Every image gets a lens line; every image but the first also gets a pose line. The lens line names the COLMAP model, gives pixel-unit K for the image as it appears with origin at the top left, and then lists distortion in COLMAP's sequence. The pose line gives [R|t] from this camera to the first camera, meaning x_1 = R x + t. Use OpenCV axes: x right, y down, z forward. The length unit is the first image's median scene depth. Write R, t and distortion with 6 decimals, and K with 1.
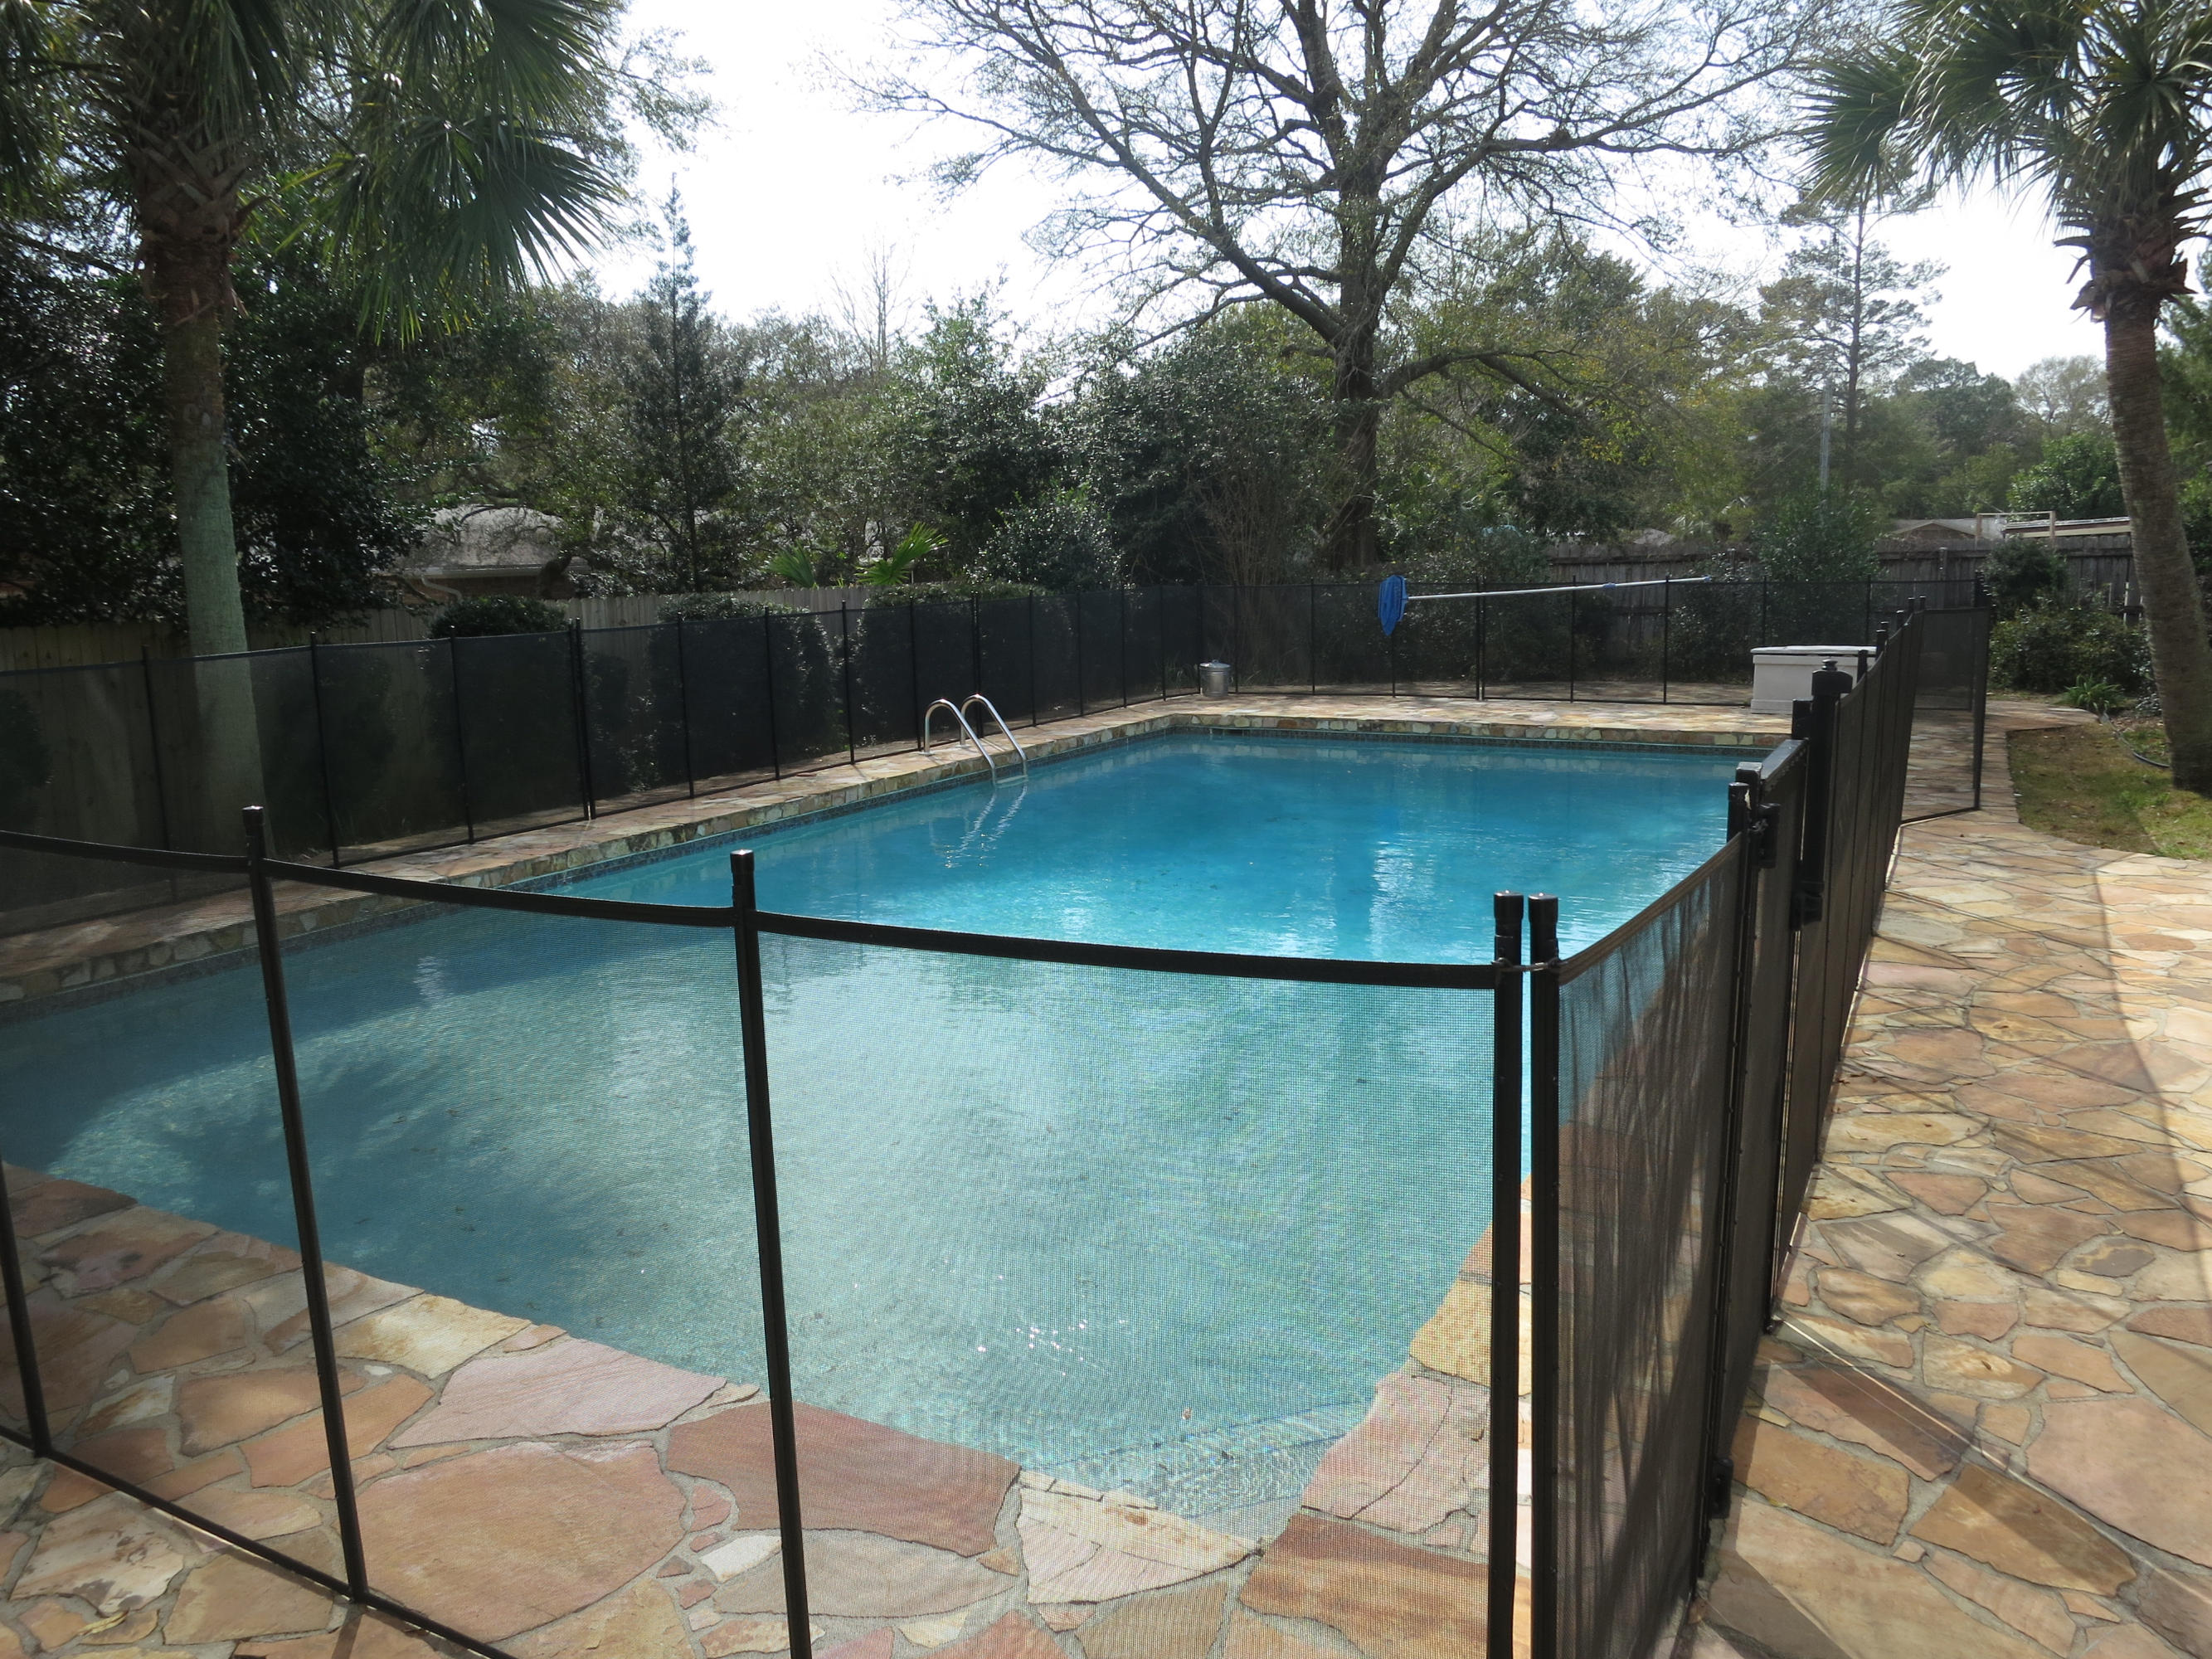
lens RADIAL K [[1601.3, 0, 1090.6], [0, 1601.3, 830.5], [0, 0, 1]] dist [-0.044093, 0.013075]
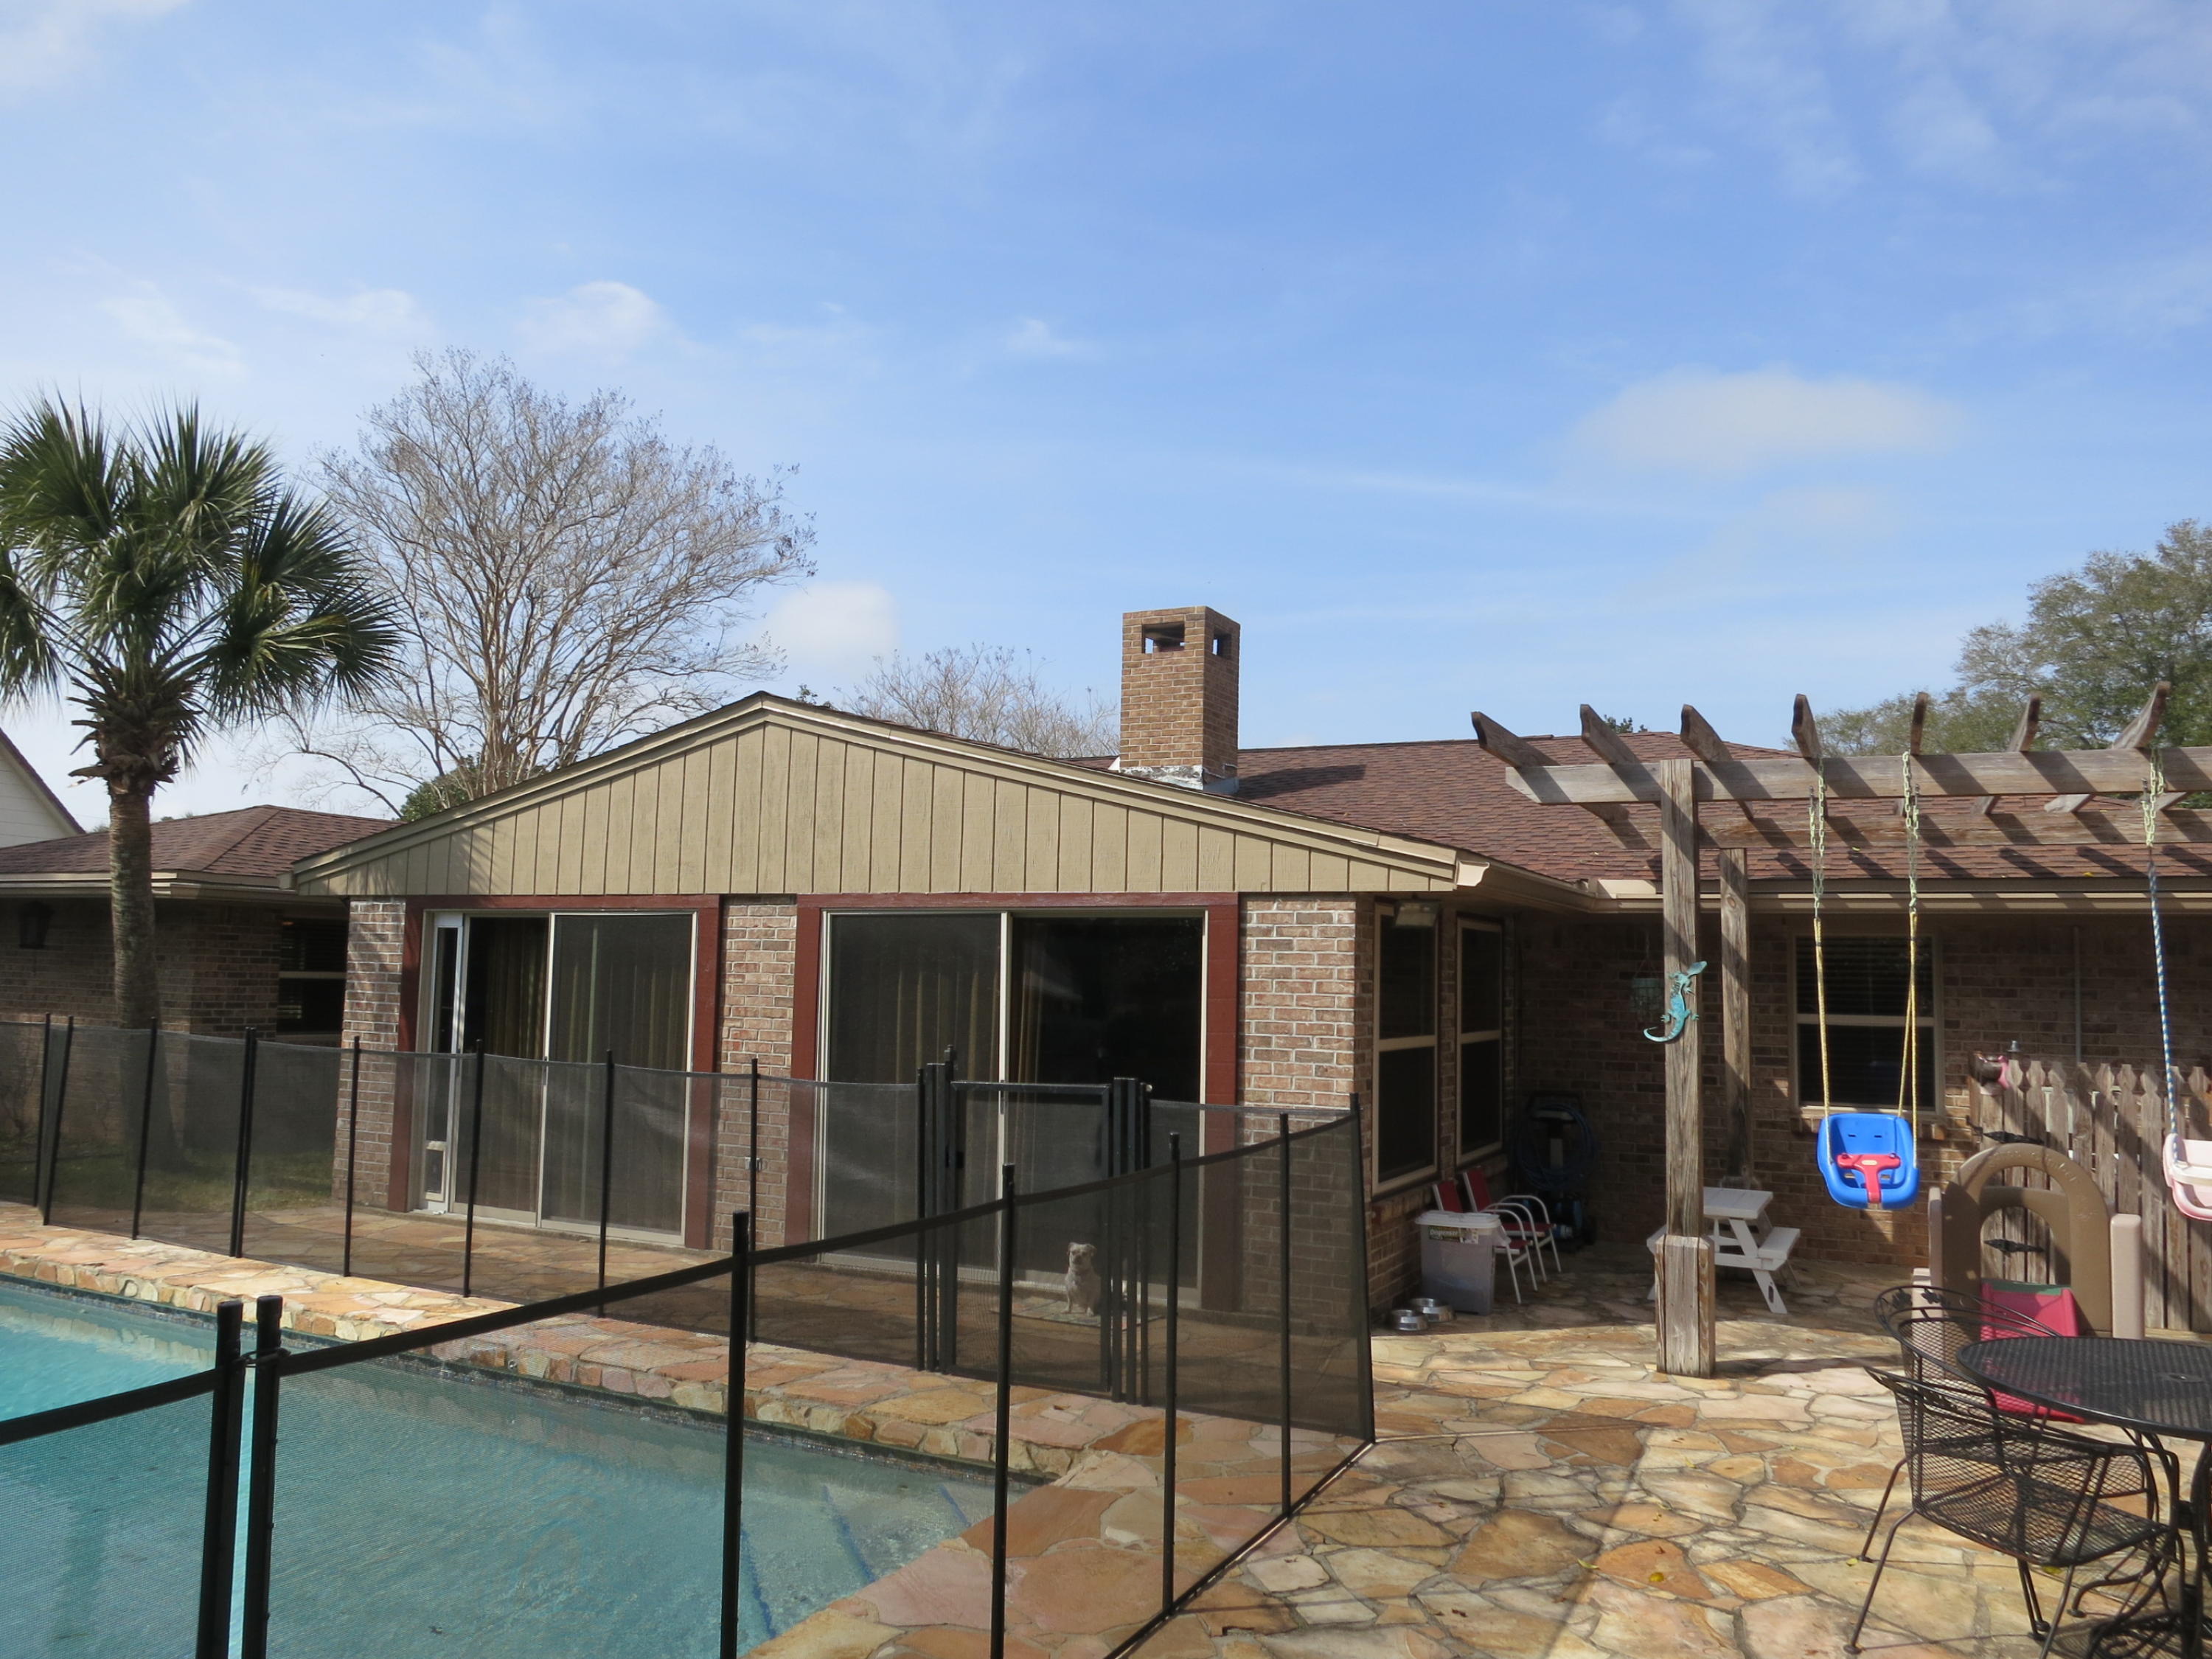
lens RADIAL K [[1601.2, 0, 1144.0], [0, 1601.2, 809.1], [0, 0, 1]] dist [-0.044093, 0.013075]
pose [[-0.039238, 0.125371, 0.991334, -0.252094], [0.151313, 0.981402, -0.118126, -0.017464], [-0.987707, 0.145367, -0.057478, 0.112583]]
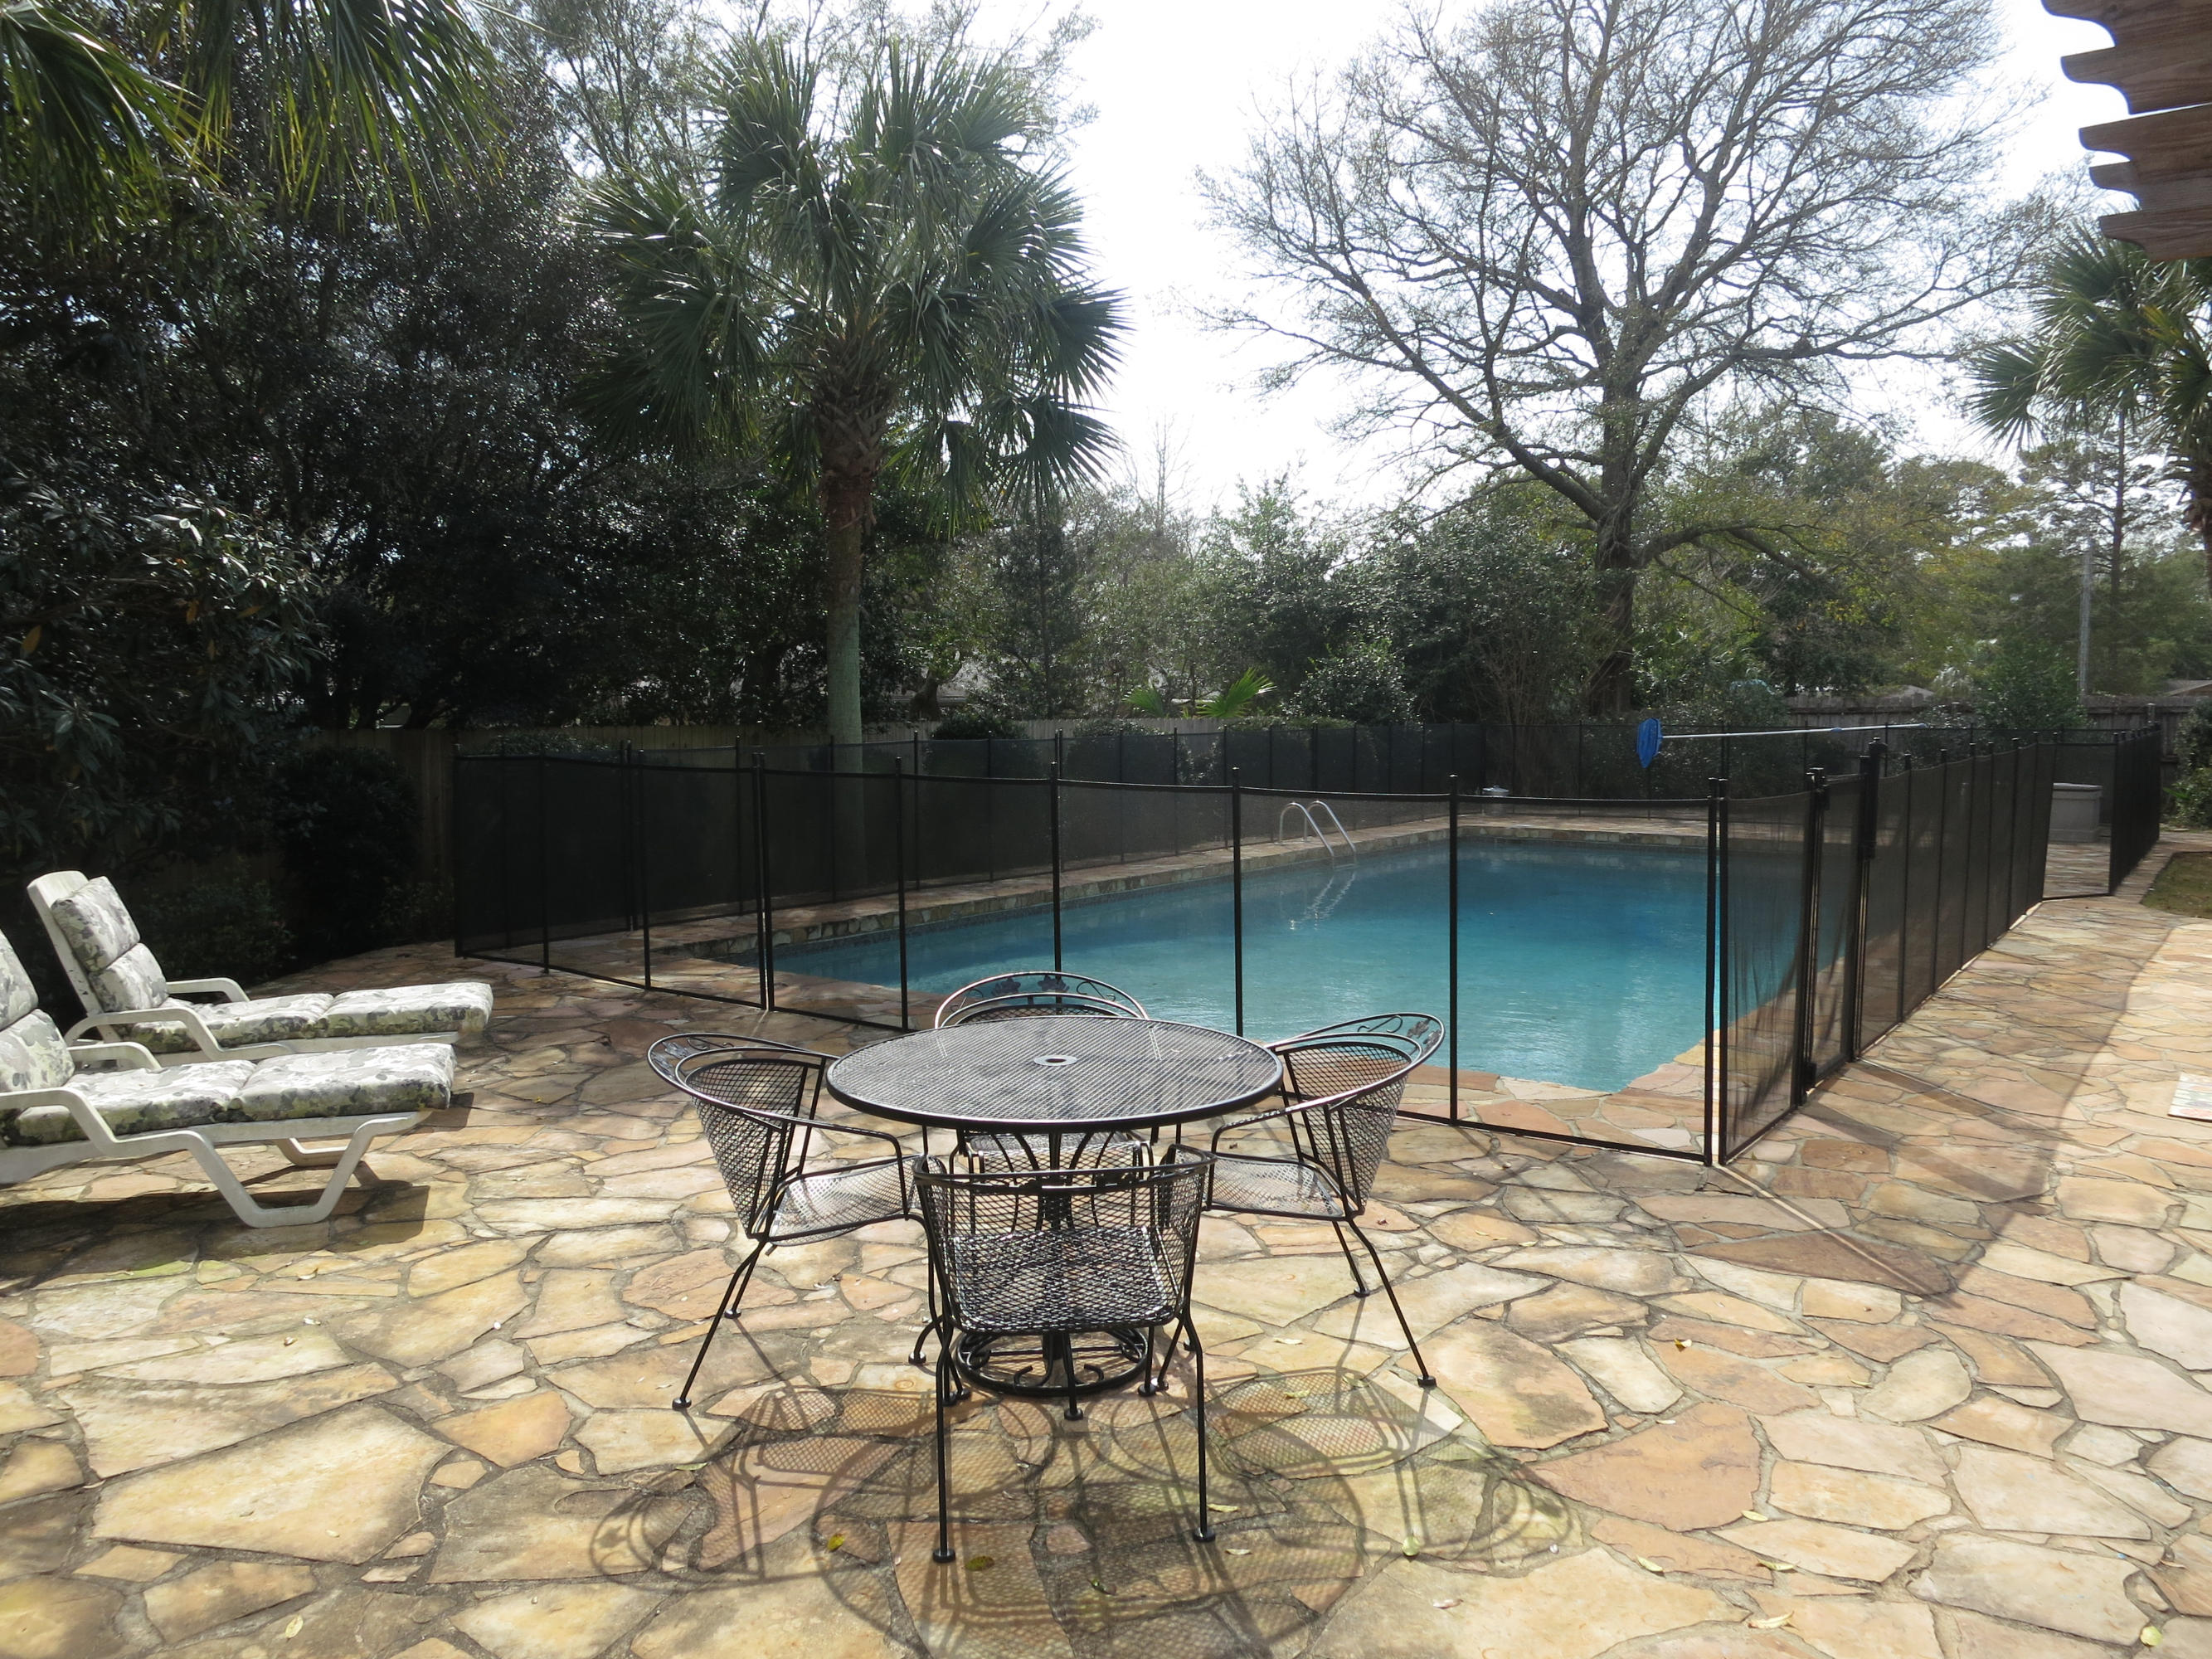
lens RADIAL K [[1601.3, 0, 1093.2], [0, 1601.3, 835.9], [0, 0, 1]] dist [-0.044093, 0.013075]
pose [[0.989303, 0.030722, -0.142604, -0.039066], [-0.042842, 0.995652, -0.082711, 0.034571], [0.139443, 0.087936, 0.986318, -0.176152]]
